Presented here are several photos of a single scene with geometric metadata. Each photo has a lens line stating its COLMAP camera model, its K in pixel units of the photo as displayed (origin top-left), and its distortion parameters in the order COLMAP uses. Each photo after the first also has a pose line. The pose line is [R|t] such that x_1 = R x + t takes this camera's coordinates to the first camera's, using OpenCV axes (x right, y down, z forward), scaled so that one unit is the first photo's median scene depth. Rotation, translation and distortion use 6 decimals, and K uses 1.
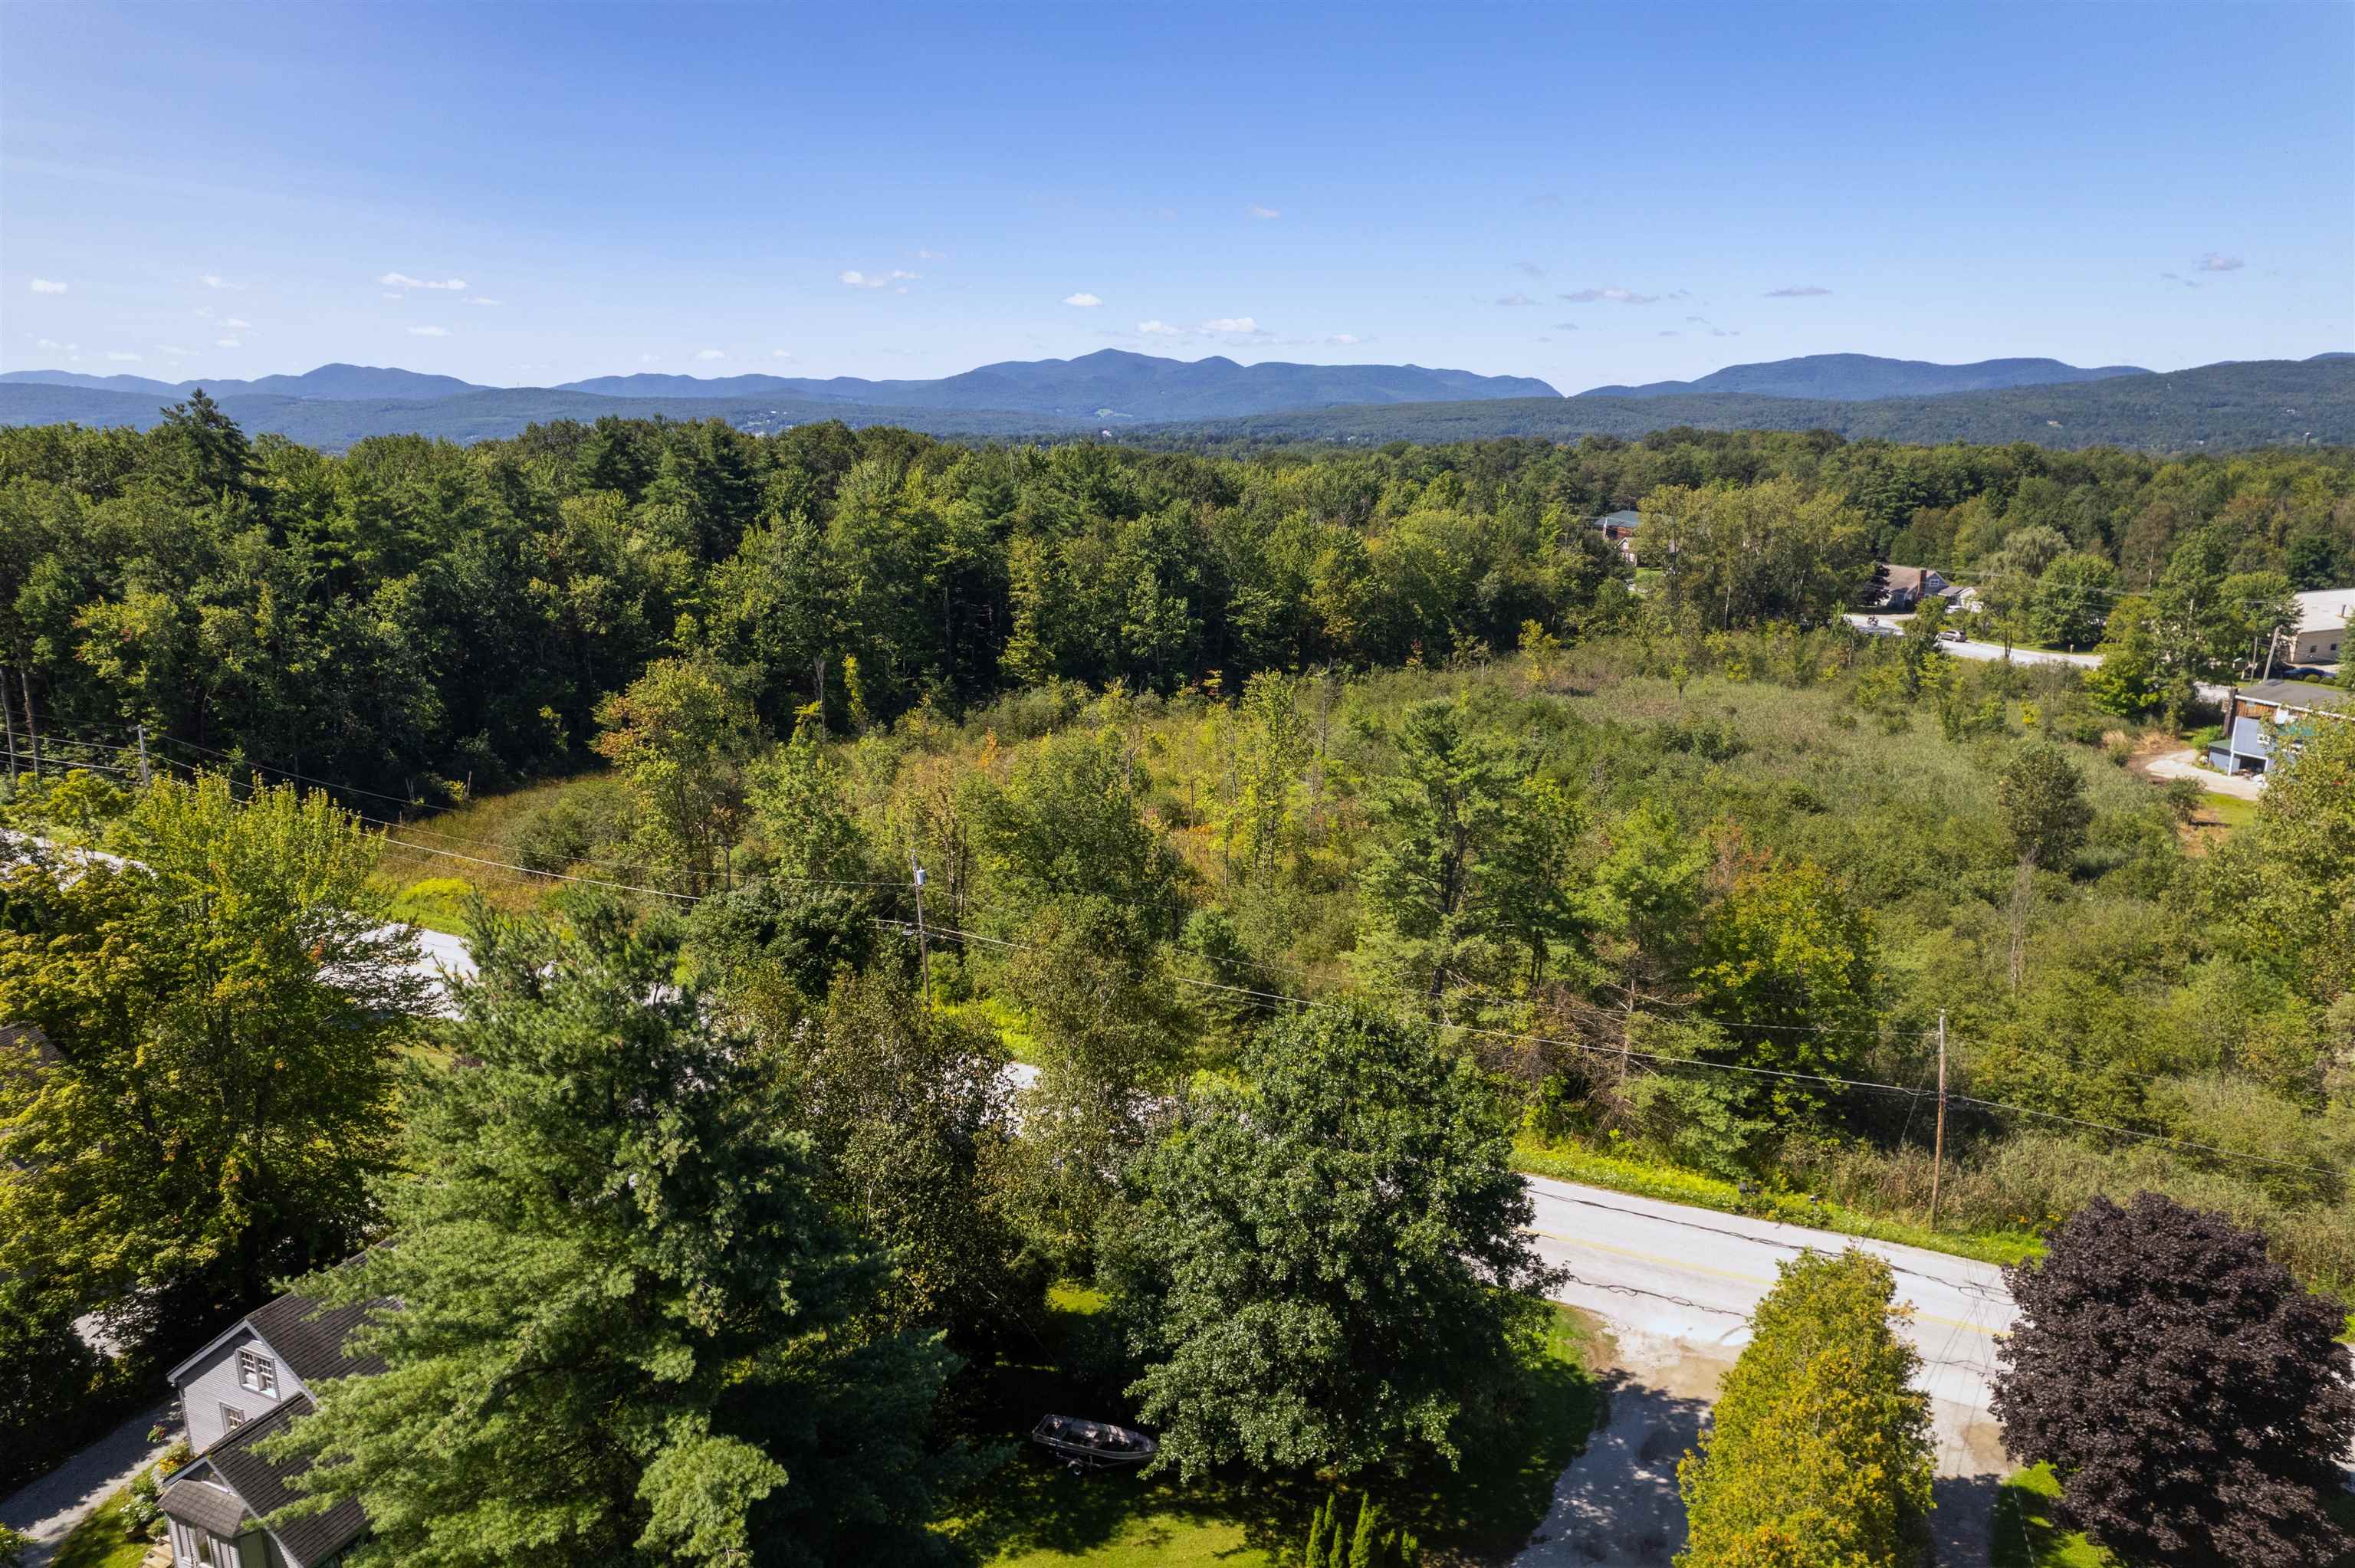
lens RADIAL K [[1513.8, 0, 1177.5], [0, 1513.8, 784.0], [0, 0, 1]] dist [-0.035990, 0.075533]
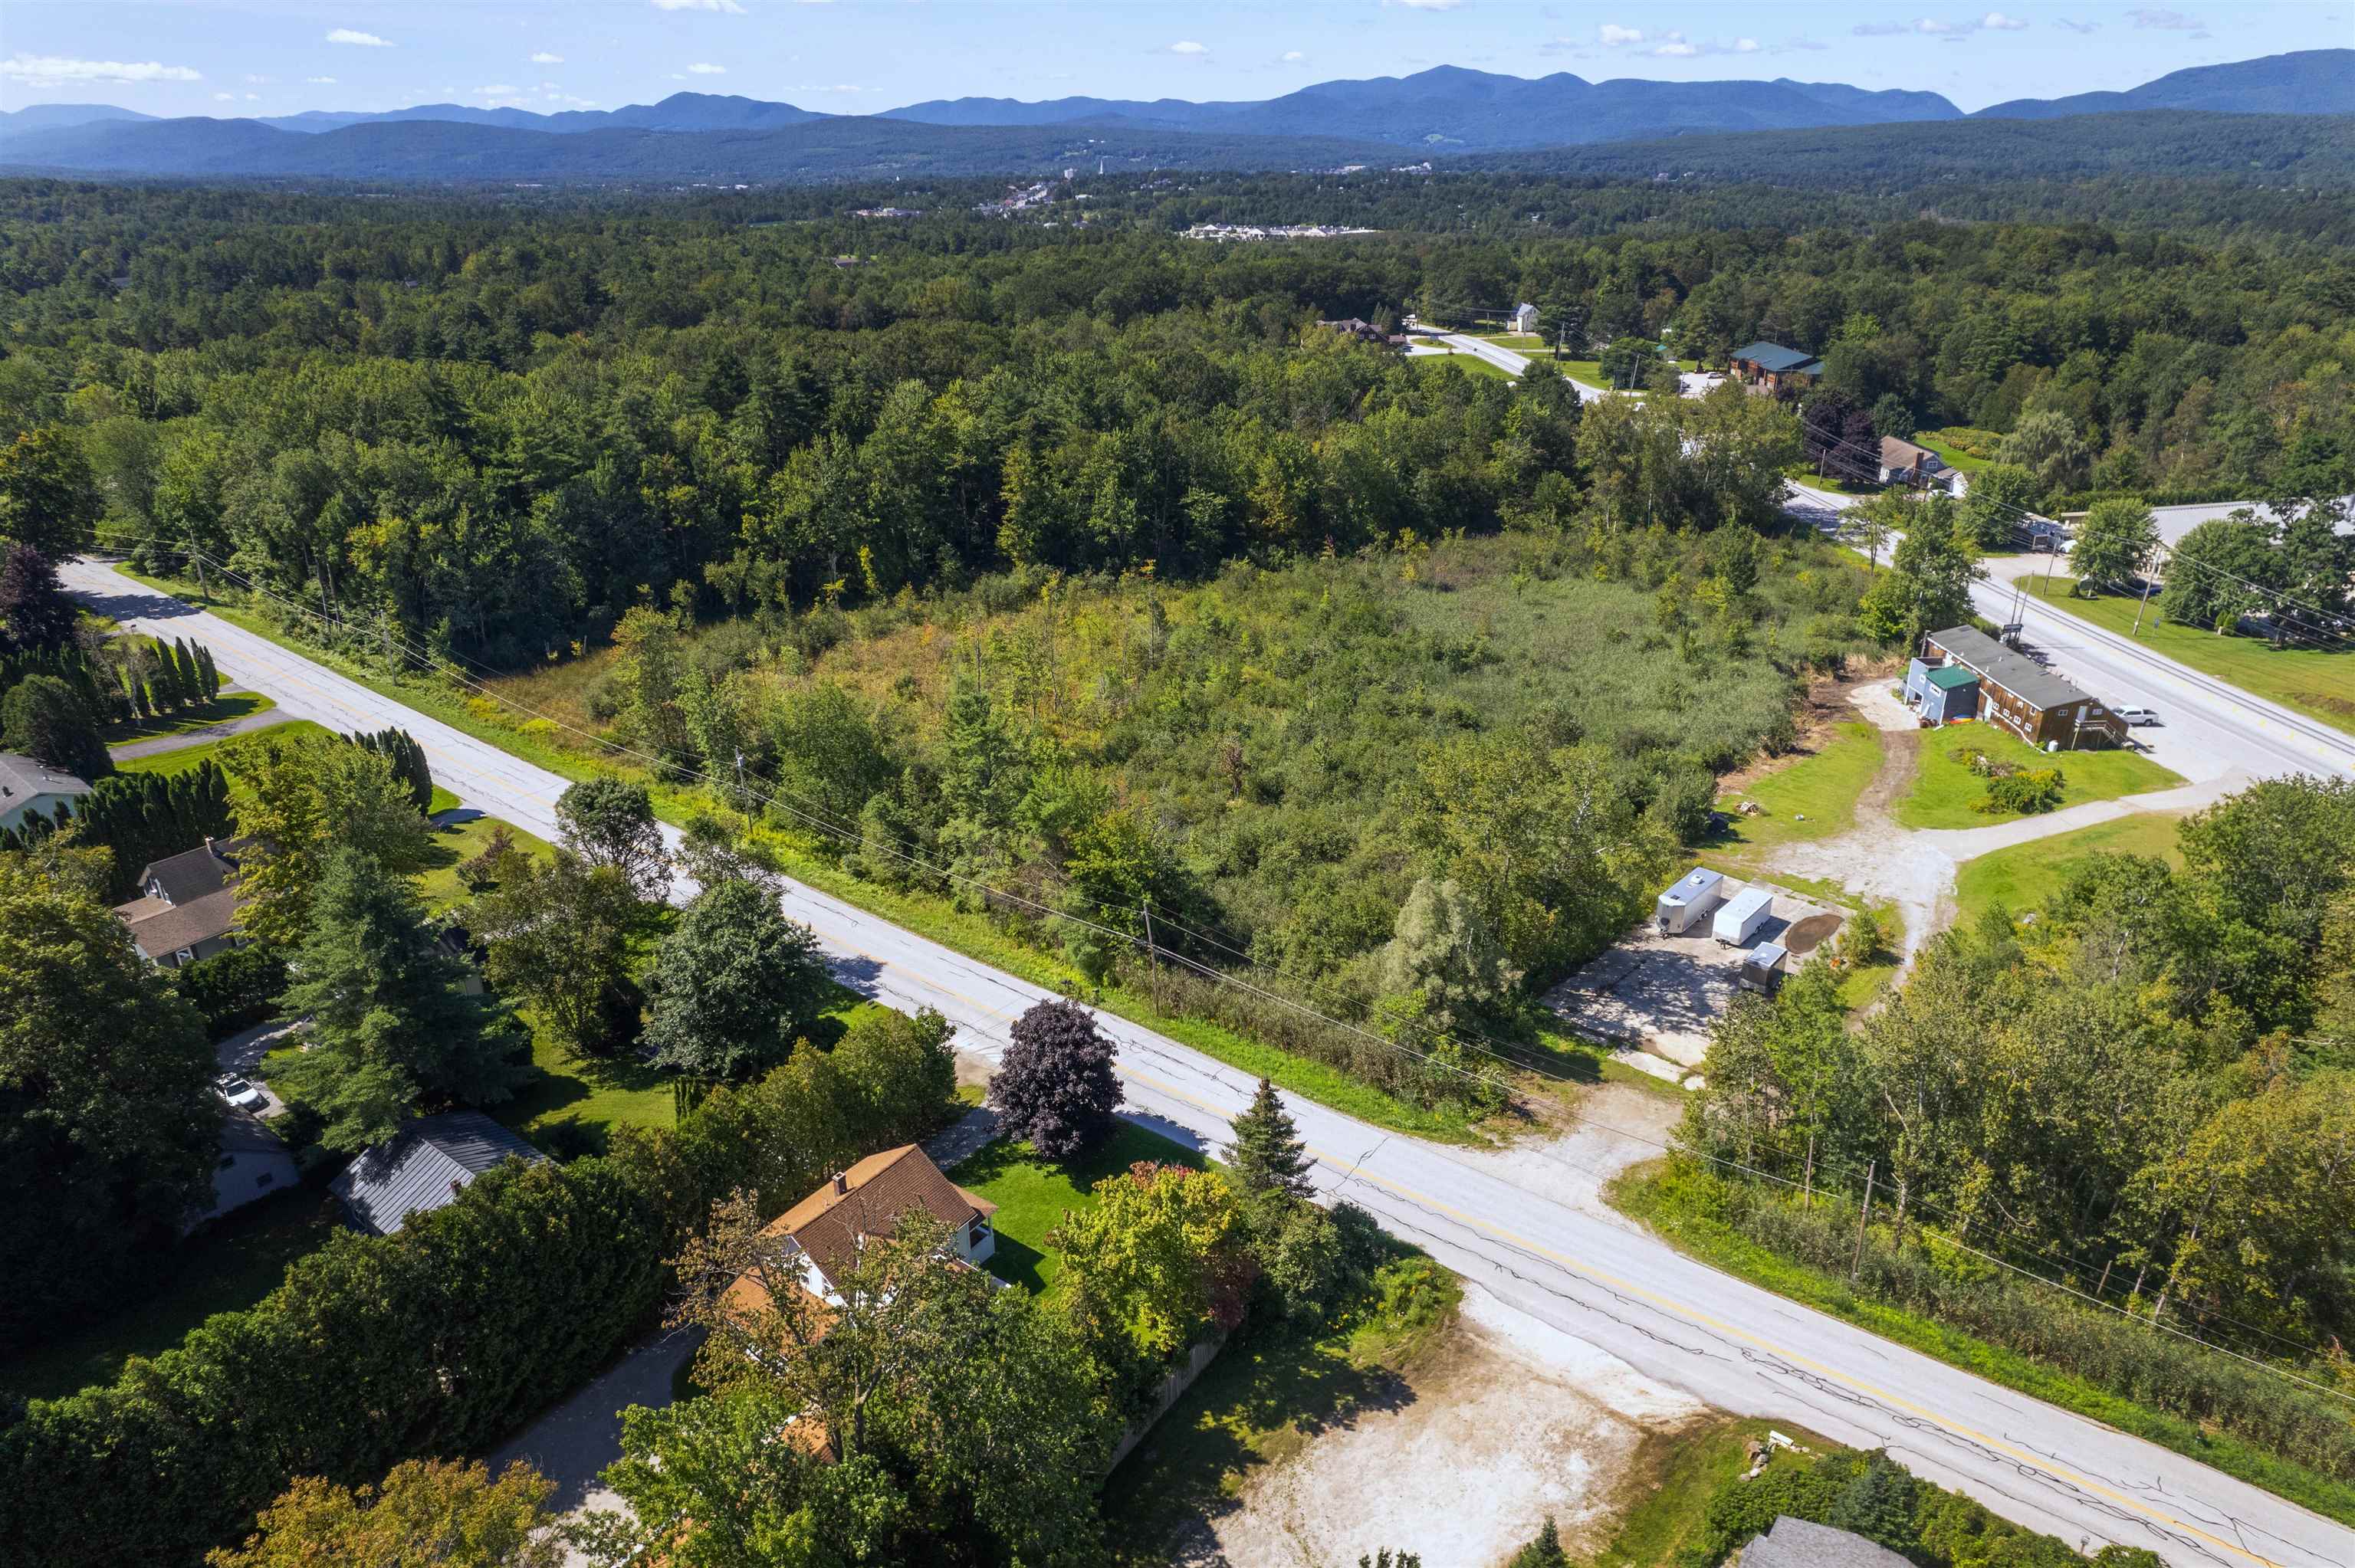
lens RADIAL K [[1513.8, 0, 1177.5], [0, 1513.8, 784.0], [0, 0, 1]] dist [-0.035990, 0.075533]
pose [[0.979115, 0.073810, -0.189436, 0.306034], [-0.041785, 0.984936, 0.167792, -0.103990], [0.198967, -0.156372, 0.967450, -0.276871]]
